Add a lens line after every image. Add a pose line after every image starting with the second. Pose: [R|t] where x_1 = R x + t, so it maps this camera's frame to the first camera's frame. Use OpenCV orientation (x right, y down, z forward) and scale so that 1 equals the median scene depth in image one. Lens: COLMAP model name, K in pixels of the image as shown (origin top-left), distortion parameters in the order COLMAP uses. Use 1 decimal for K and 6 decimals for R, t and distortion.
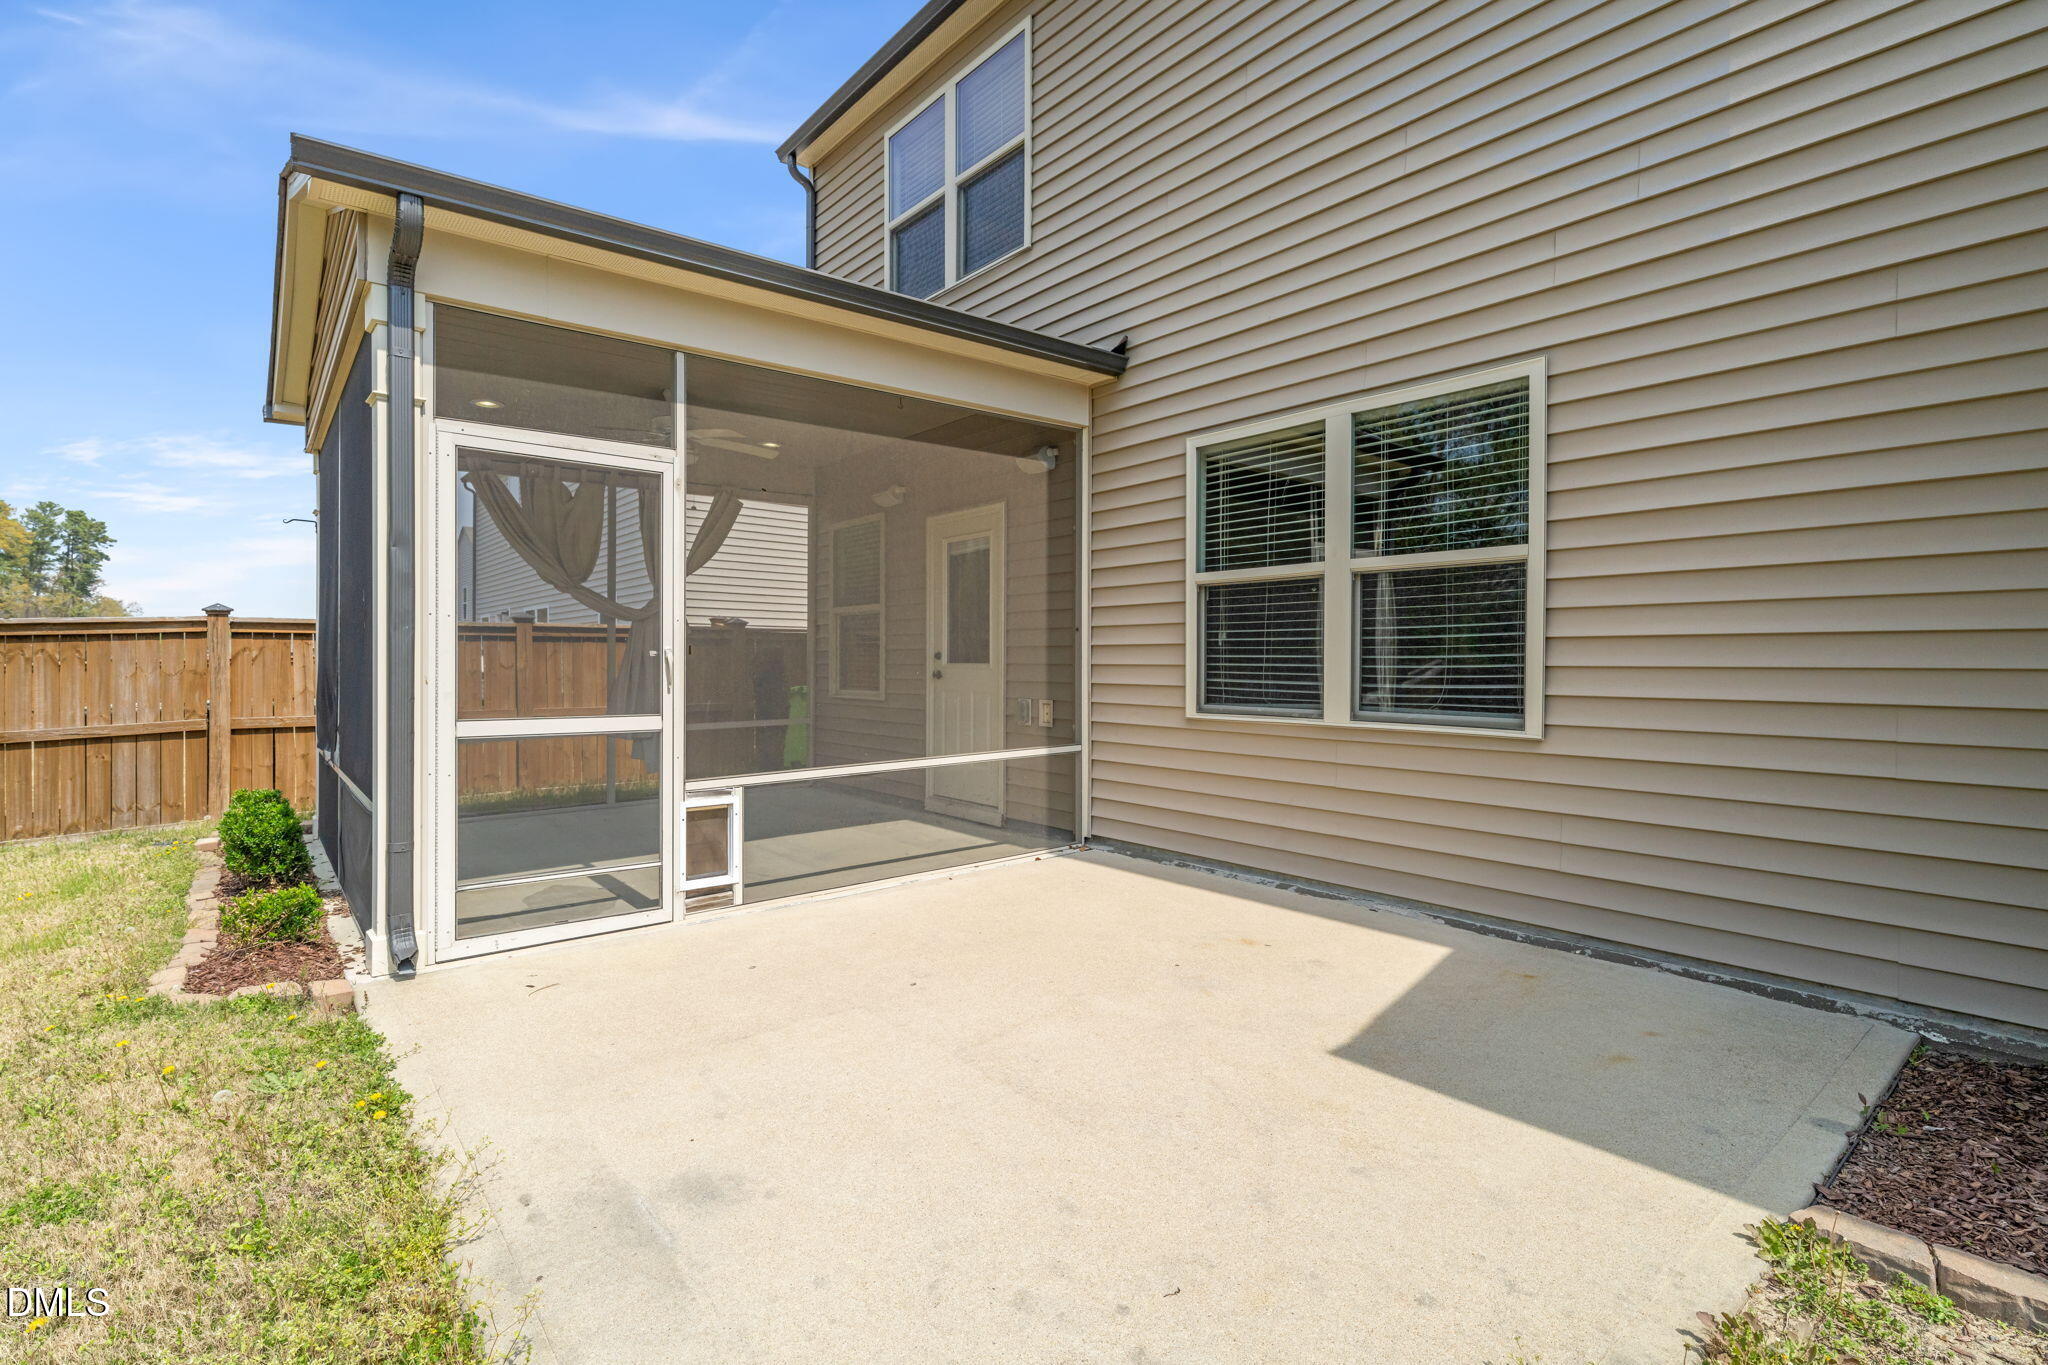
lens RADIAL K [[950.7, 0, 1030.3], [0, 950.7, 674.7], [0, 0, 1]] dist [0.003801, 0.001193]
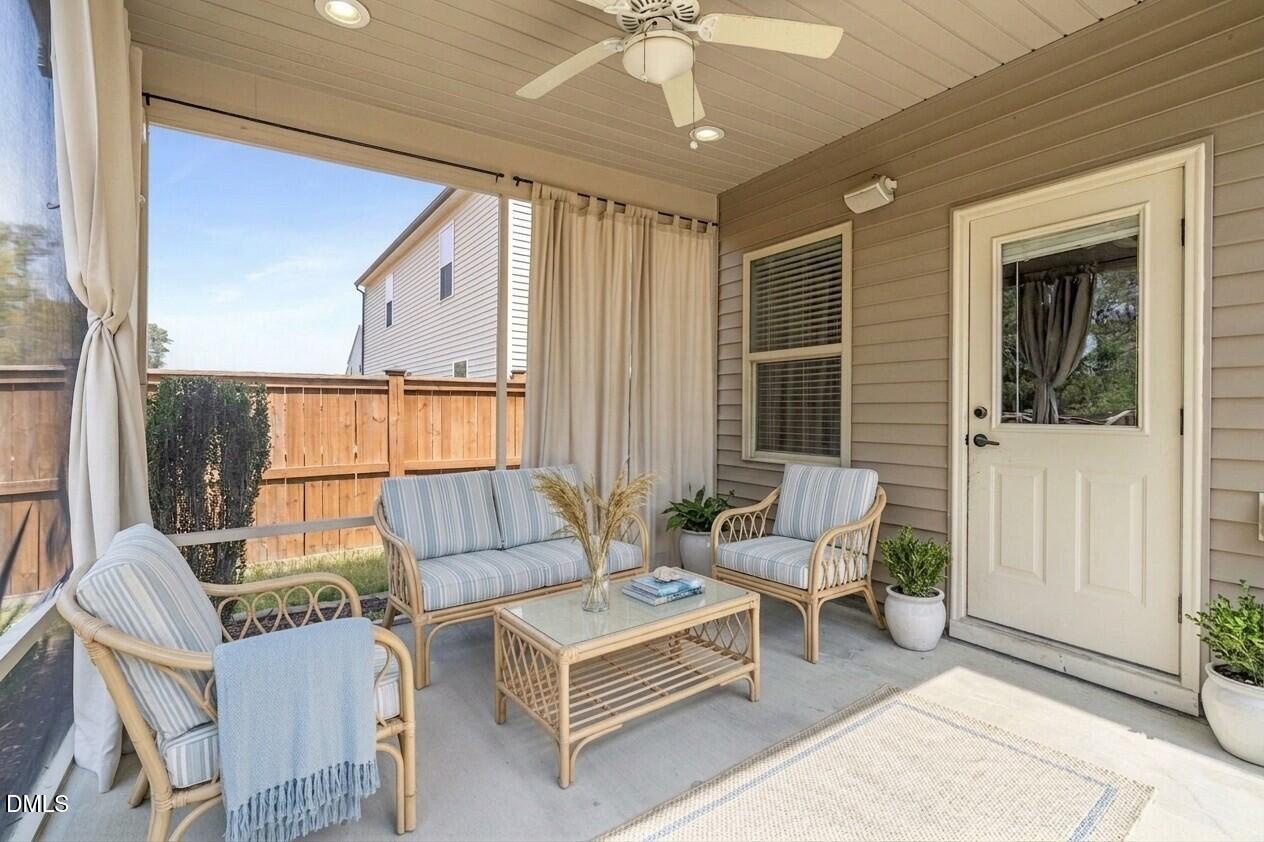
lens RADIAL K [[586.7, 0, 627.6], [0, 586.7, 415.9], [0, 0, 1]] dist [0.003801, 0.001193]
pose [[0.994403, -0.000256, -0.105650, -0.299339], [0.000185, 1.000000, -0.000684, -0.016881], [0.105650, 0.000660, 0.994403, 0.549306]]
